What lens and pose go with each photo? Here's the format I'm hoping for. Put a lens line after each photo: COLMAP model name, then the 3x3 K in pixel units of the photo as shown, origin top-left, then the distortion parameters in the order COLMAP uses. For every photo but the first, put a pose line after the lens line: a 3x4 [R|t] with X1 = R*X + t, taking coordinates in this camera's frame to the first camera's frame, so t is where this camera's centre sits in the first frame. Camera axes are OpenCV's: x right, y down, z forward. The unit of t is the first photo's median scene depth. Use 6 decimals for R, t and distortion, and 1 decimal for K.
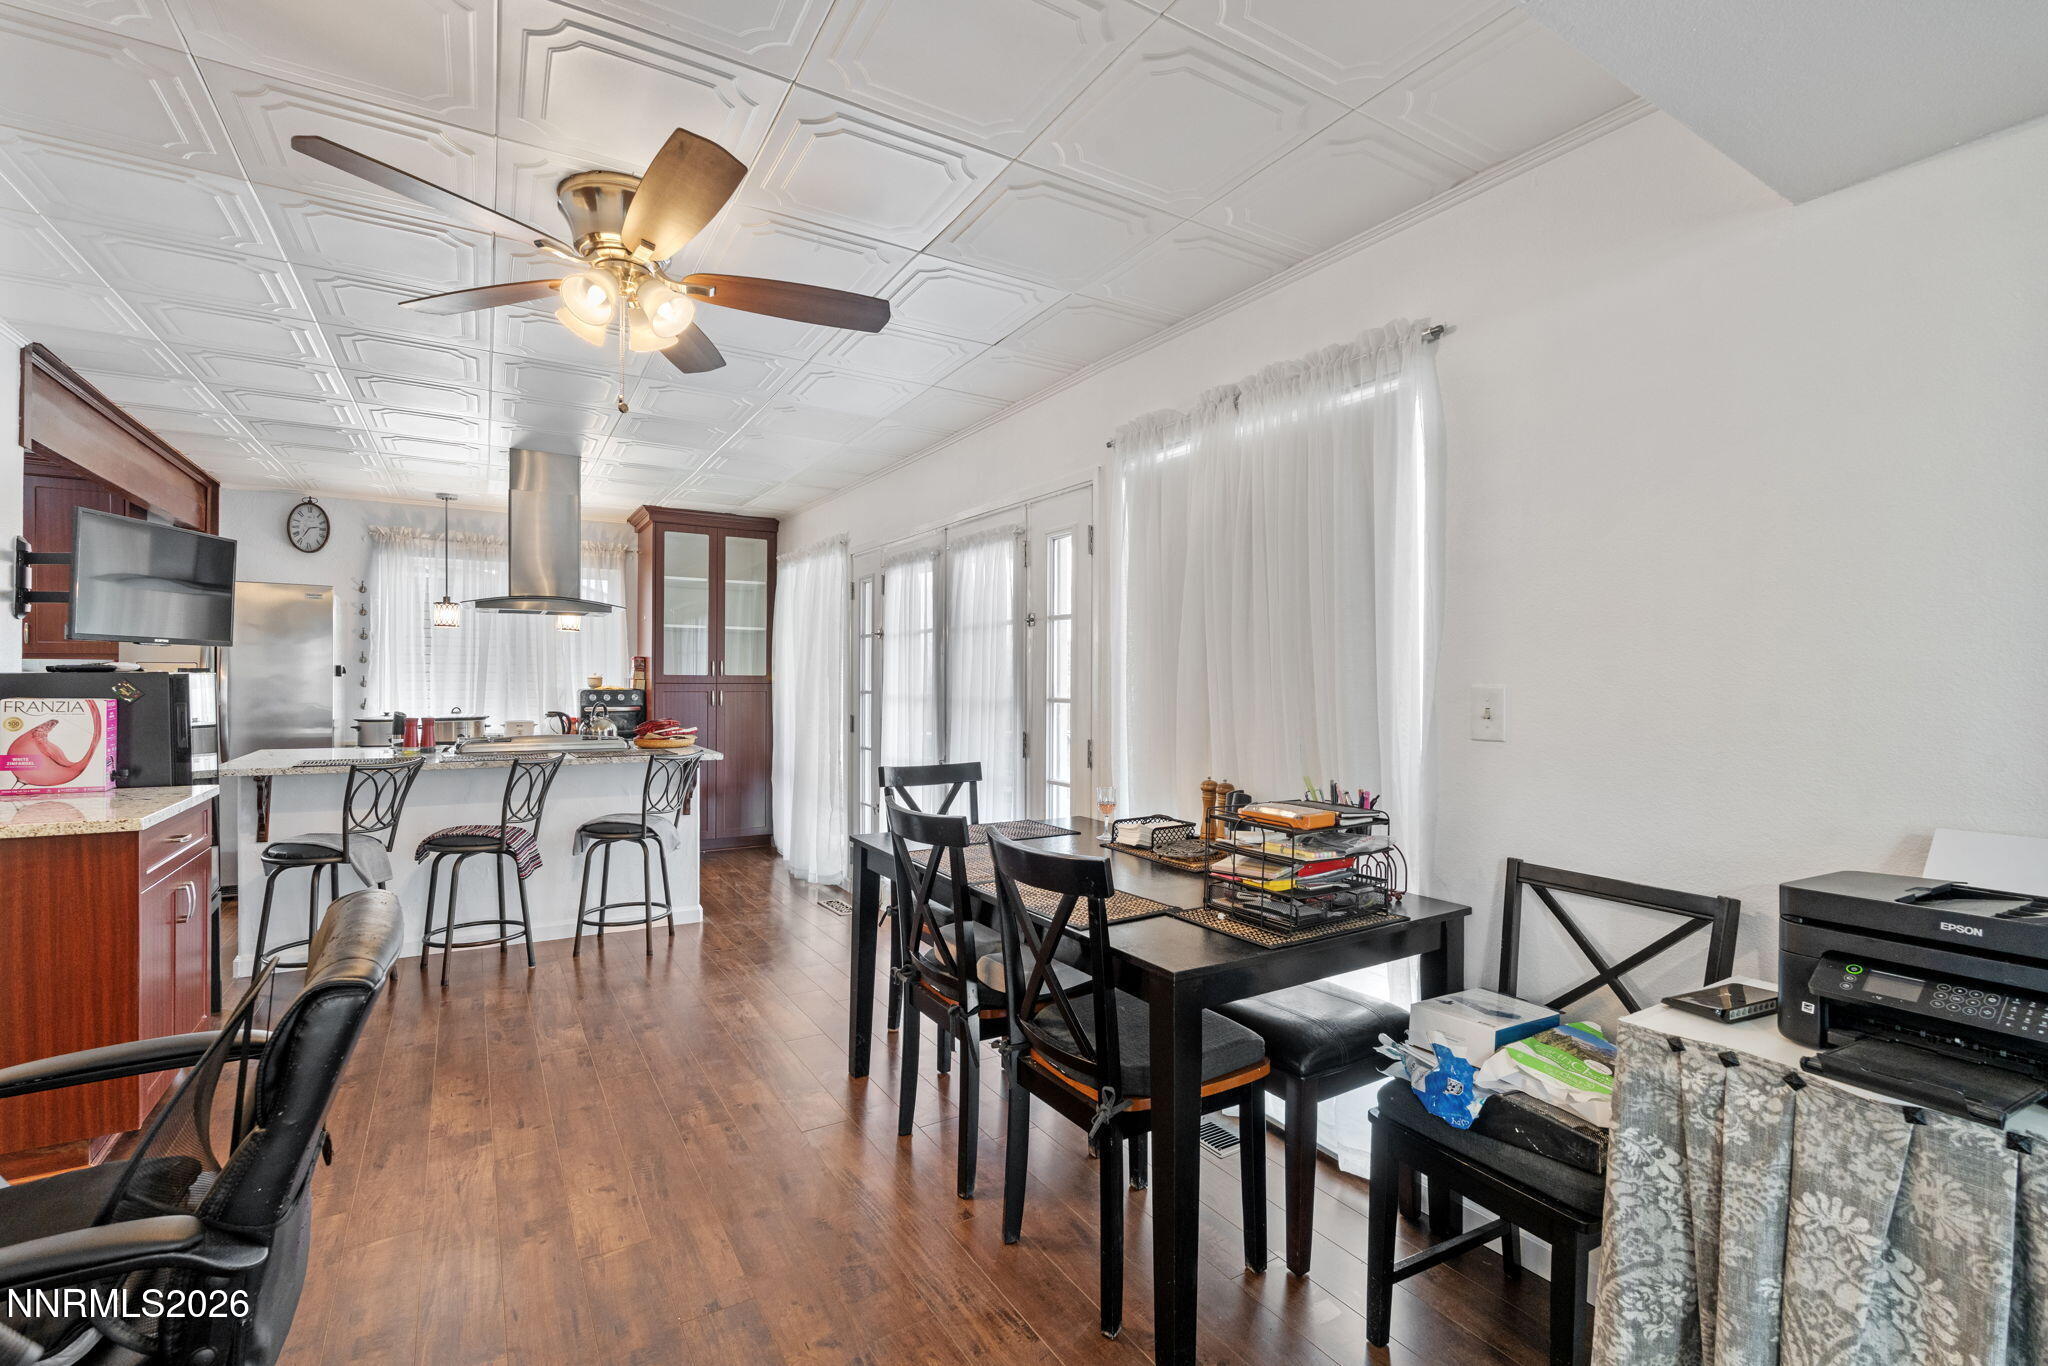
lens RADIAL K [[906.9, 0, 1021.5], [0, 906.9, 692.5], [0, 0, 1]] dist [-0.002195, -0.000099]
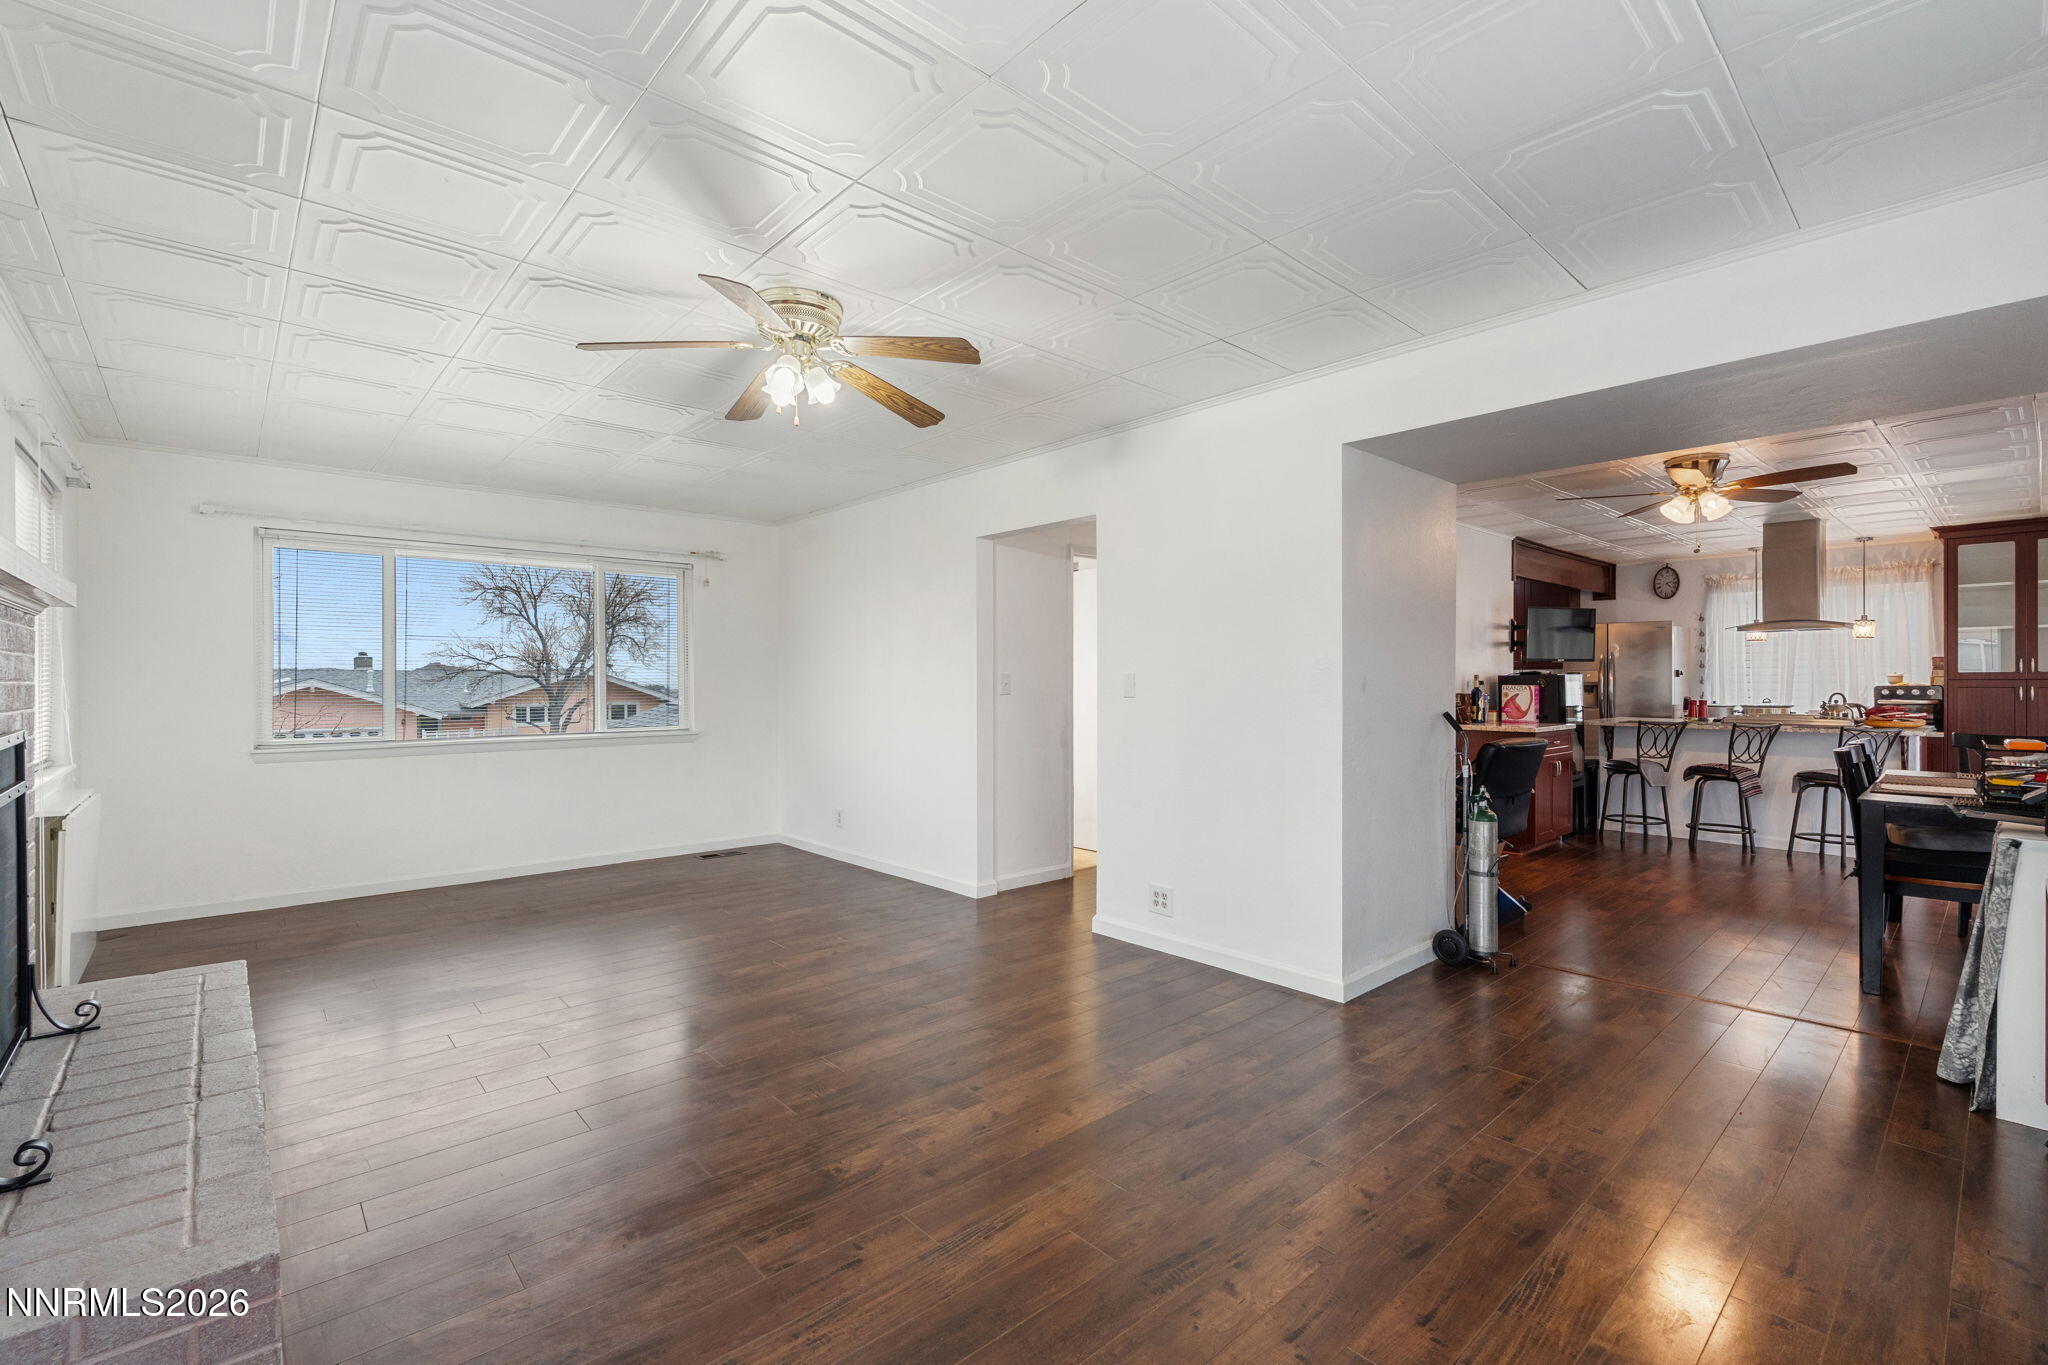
lens RADIAL K [[894.9, 0, 1015.1], [0, 894.9, 683.9], [0, 0, 1]] dist [-0.001741, -0.000104]
pose [[0.183788, -0.006188, -0.982946, 0.568561], [-0.010654, 0.999909, -0.008287, 0.019629], [0.982908, 0.011995, 0.183705, -0.422952]]
